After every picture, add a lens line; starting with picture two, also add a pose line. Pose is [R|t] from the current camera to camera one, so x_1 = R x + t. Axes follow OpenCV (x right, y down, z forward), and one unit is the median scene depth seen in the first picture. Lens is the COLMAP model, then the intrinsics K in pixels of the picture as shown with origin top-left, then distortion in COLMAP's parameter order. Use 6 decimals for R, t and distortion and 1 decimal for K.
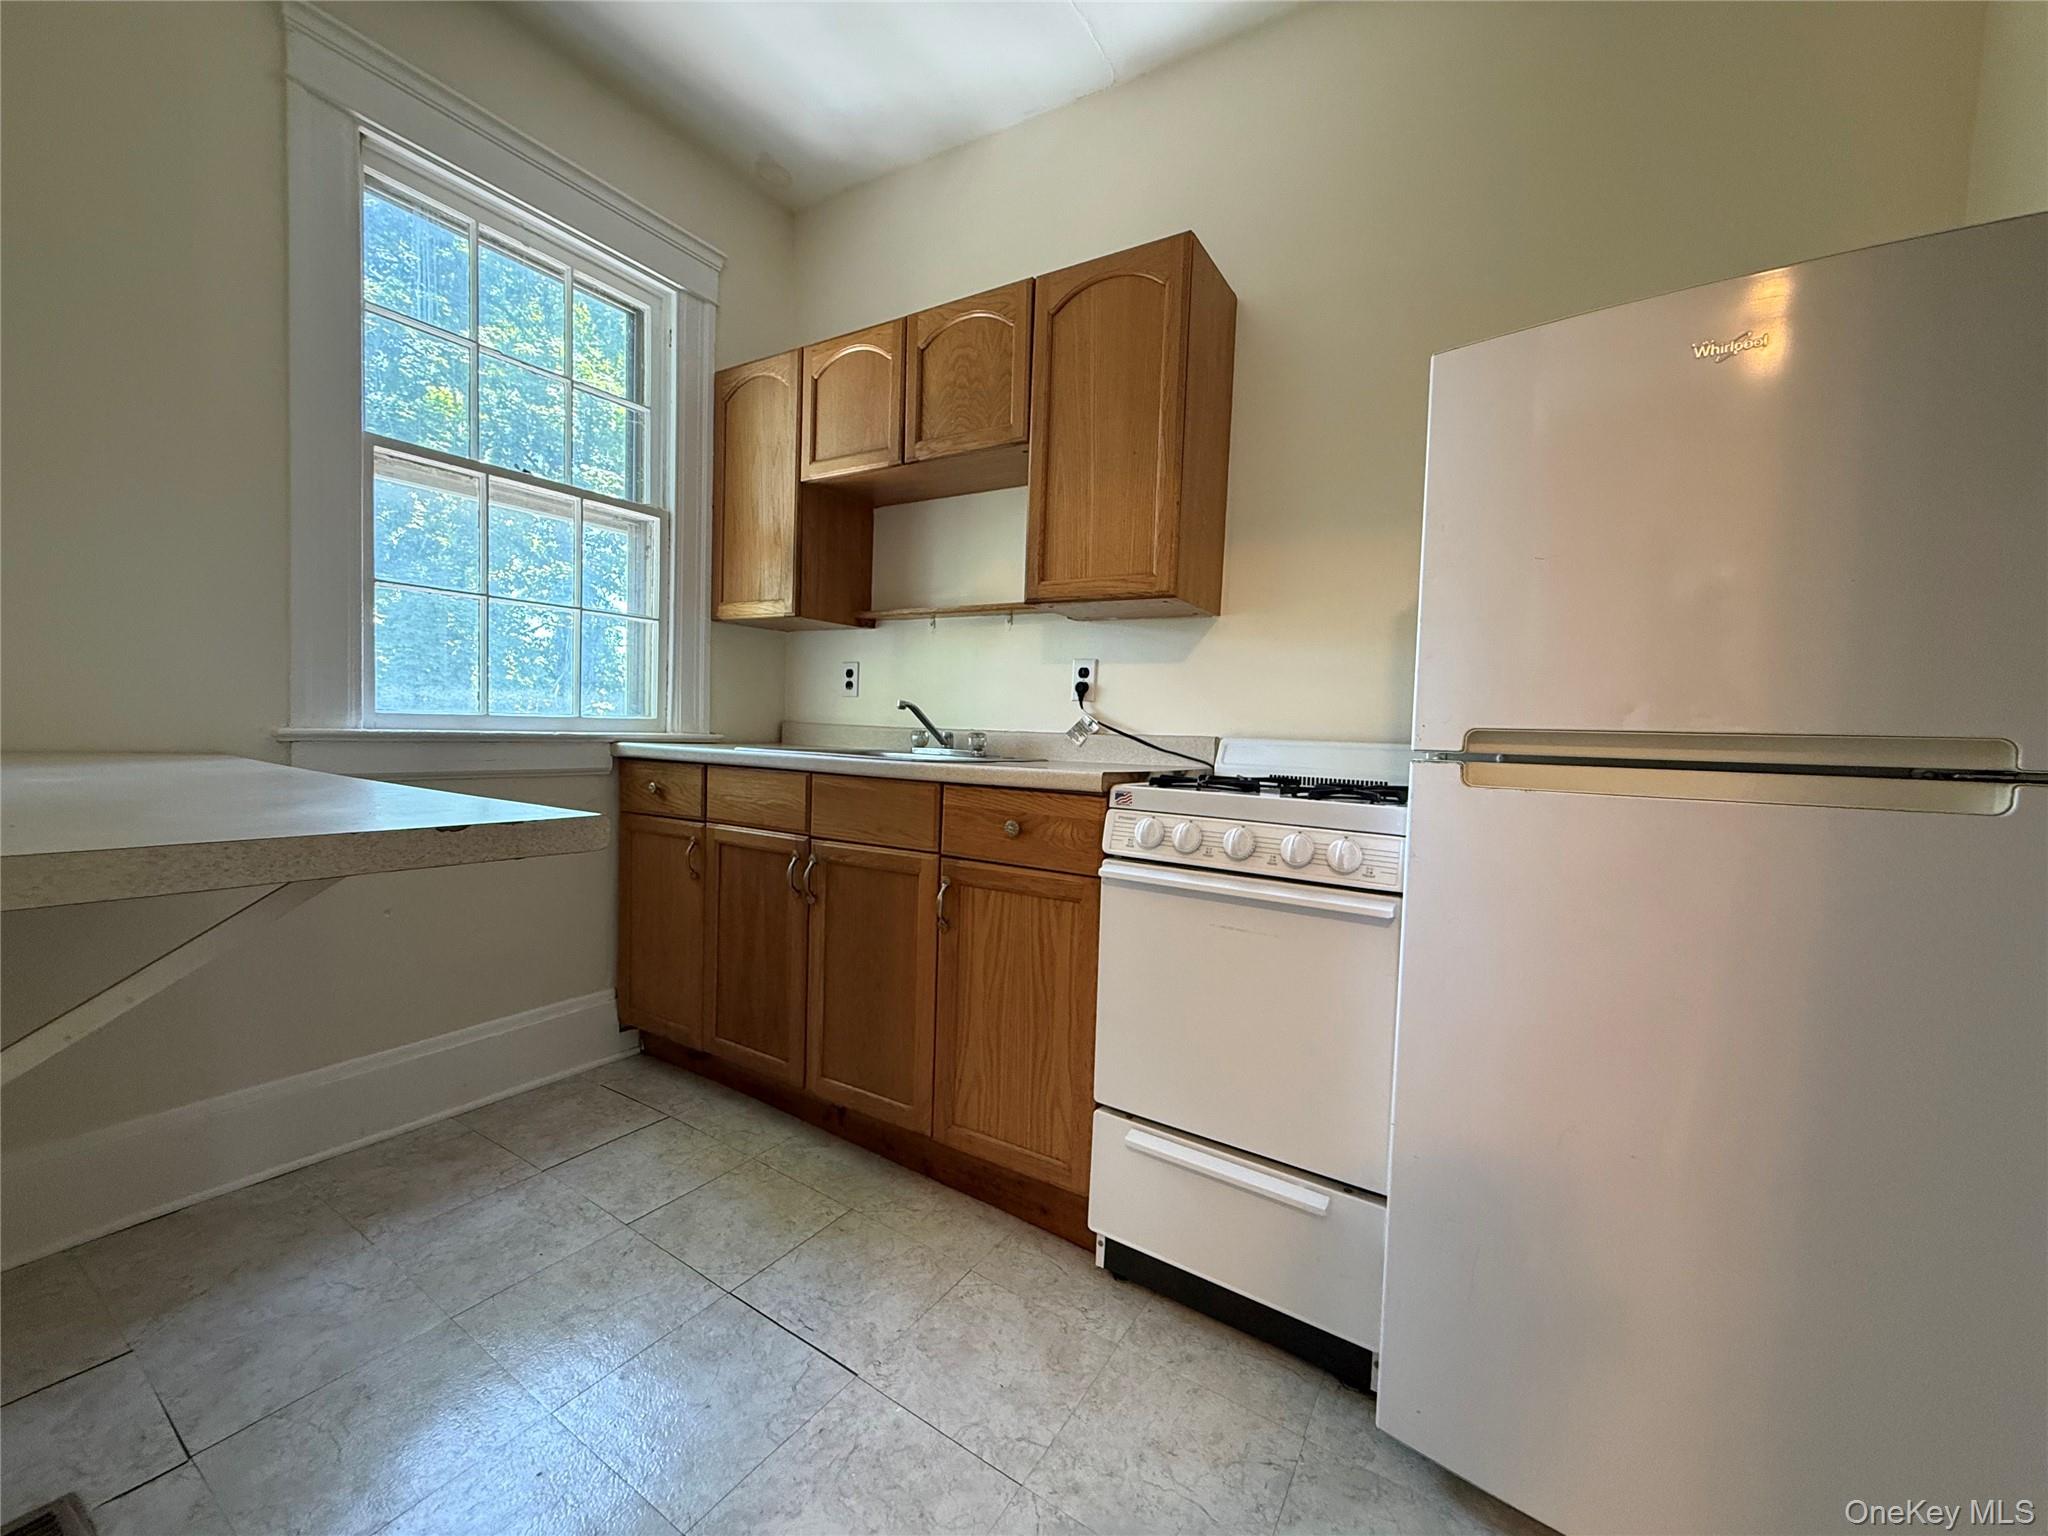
lens RADIAL K [[811.4, 0, 1024.0], [0, 811.4, 768.0], [0, 0, 1]] dist [0.001082, -0.000105]
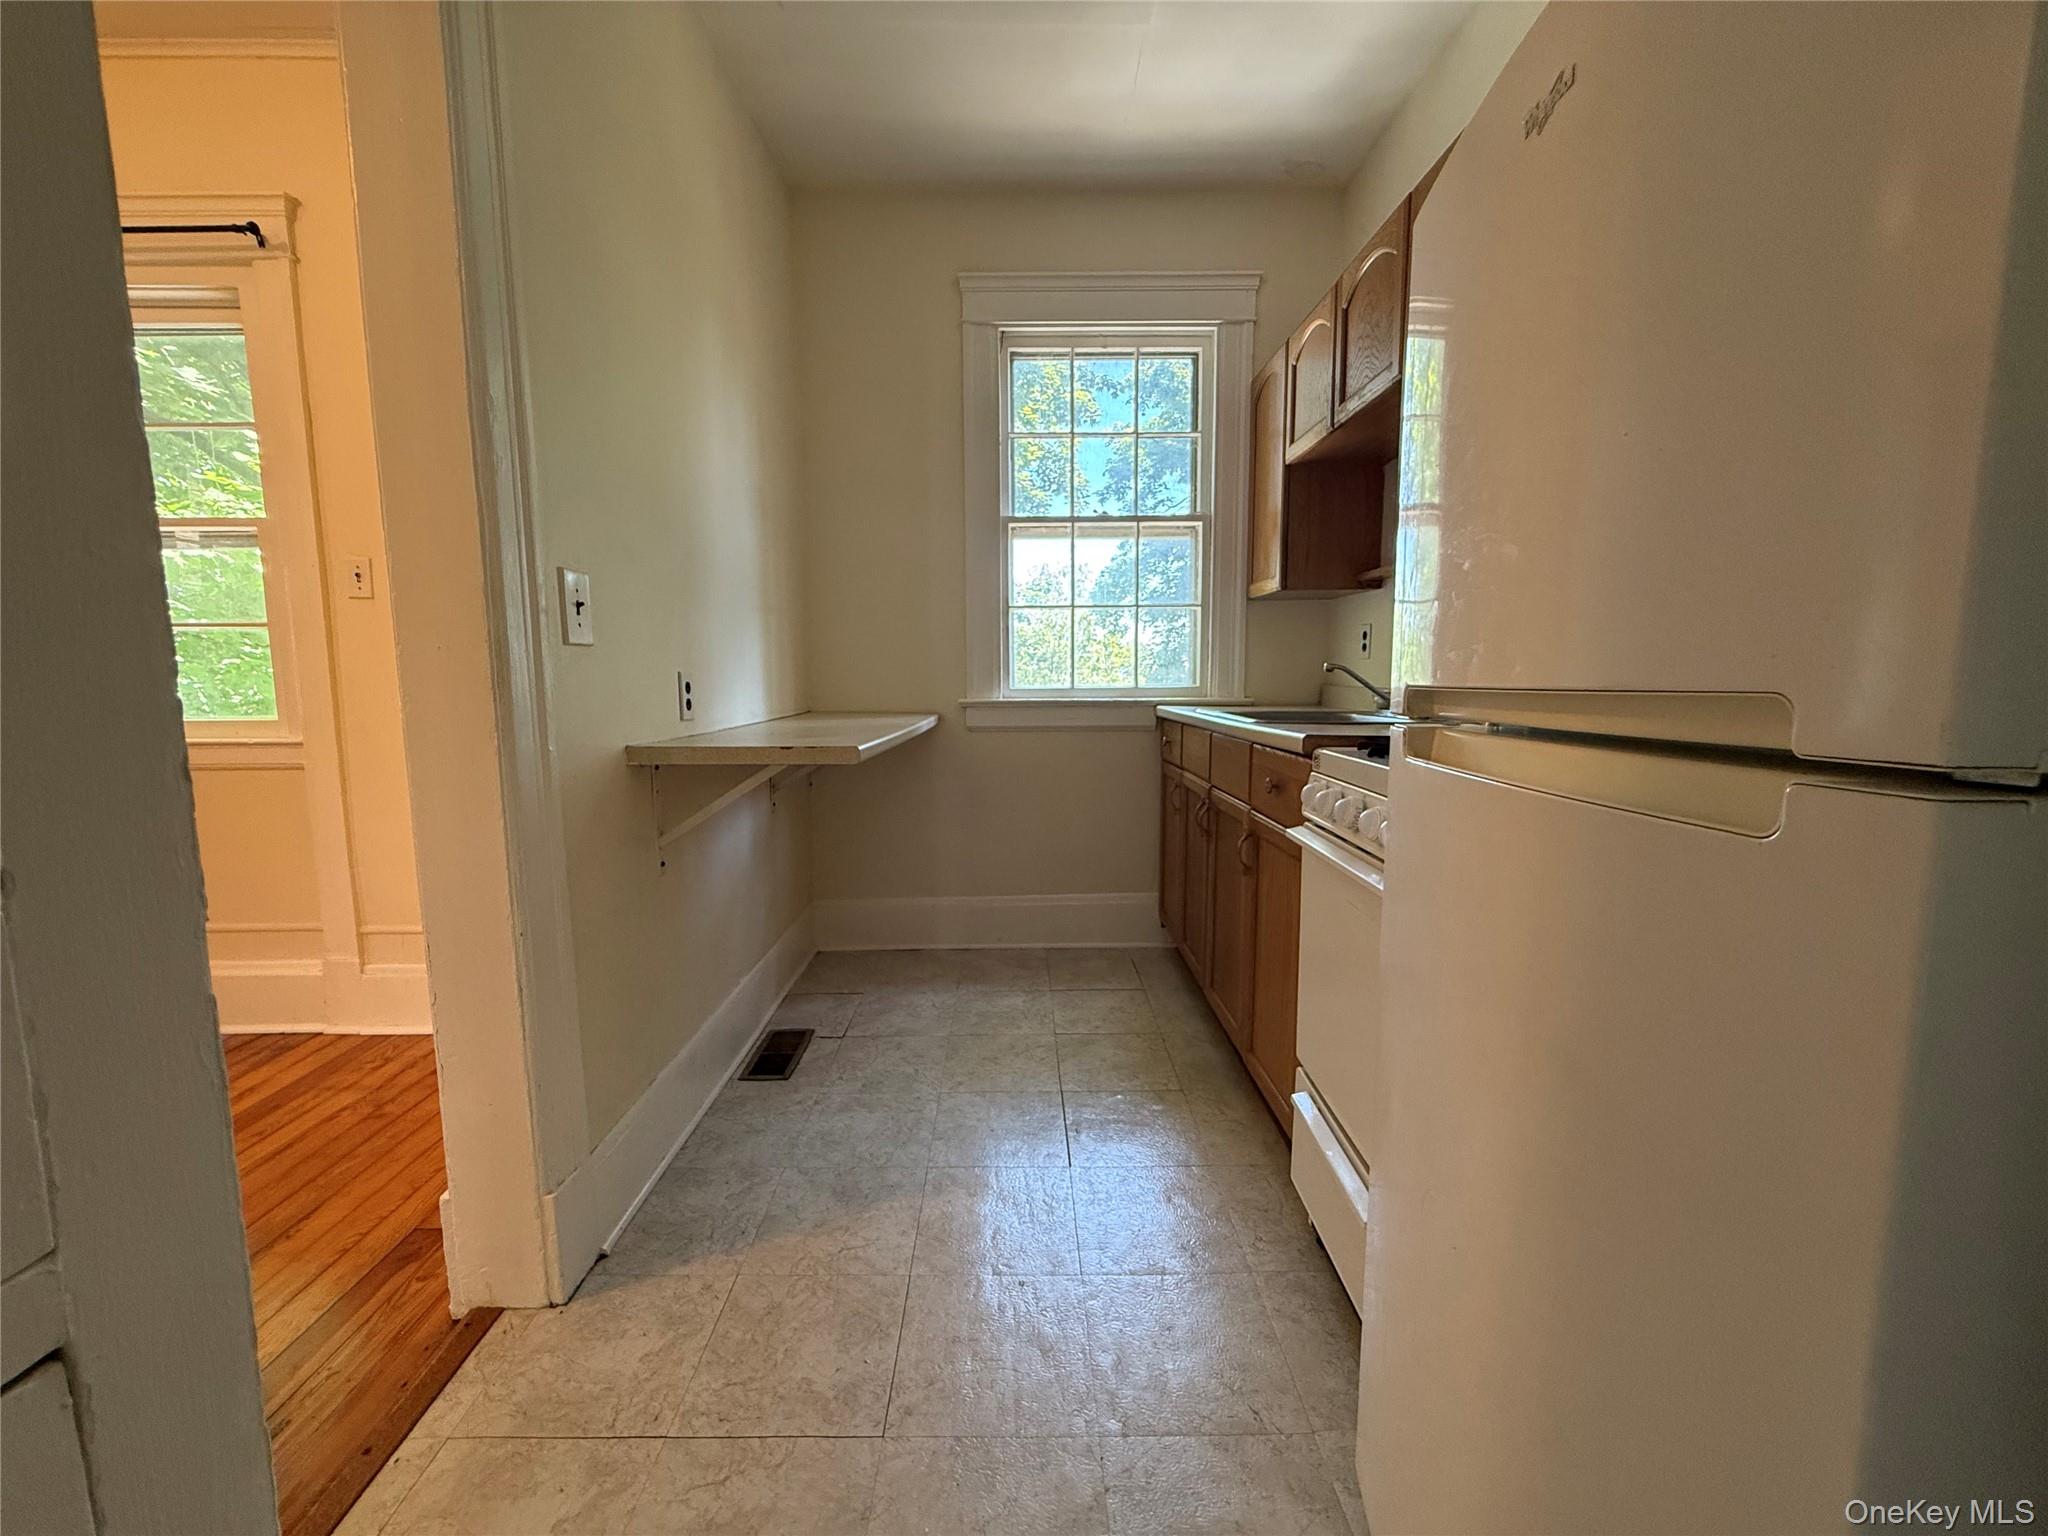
lens RADIAL K [[811.4, 0, 1024.0], [0, 811.4, 768.0], [0, 0, 1]] dist [0.001082, -0.000105]
pose [[0.546313, 0.057528, -0.835603, 0.558560], [-0.017866, 0.998212, 0.057043, -0.003252], [0.837391, -0.016234, 0.546364, 0.124026]]
